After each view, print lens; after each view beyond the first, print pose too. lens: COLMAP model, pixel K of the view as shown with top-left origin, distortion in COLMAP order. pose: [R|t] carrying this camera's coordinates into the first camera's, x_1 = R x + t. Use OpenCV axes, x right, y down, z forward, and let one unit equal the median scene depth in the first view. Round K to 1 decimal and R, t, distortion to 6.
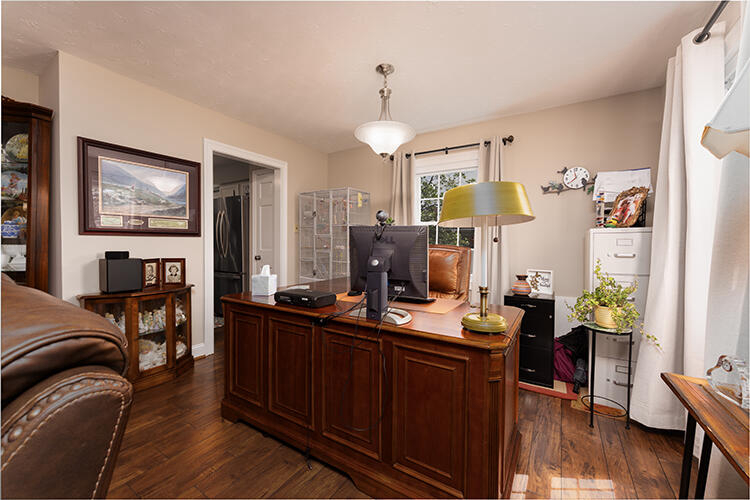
lens RADIAL K [[302.2, 0, 379.5], [0, 302.2, 247.2], [0, 0, 1]] dist [-0.001728, -0.000182]
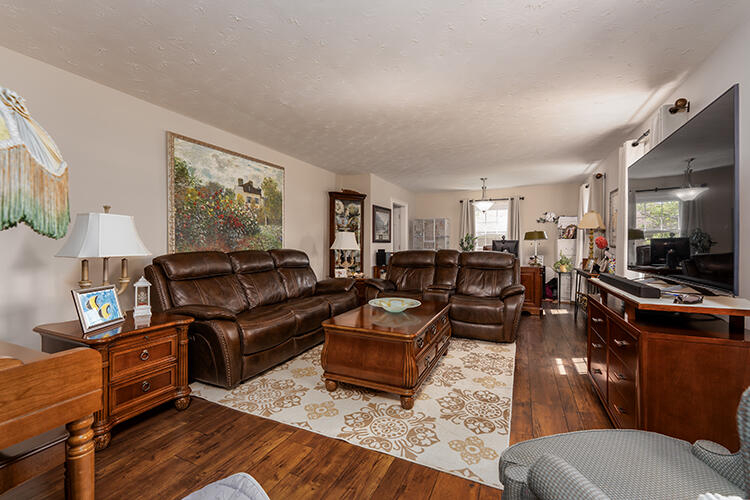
lens RADIAL K [[311.2, 0, 374.1], [0, 311.2, 243.2], [0, 0, 1]] dist [-0.032704, 0.000013]
pose [[0.995113, -0.008130, 0.098410, -1.128466], [0.009280, 0.999894, -0.011237, -0.007361], [-0.098308, 0.012095, 0.995083, -1.474871]]
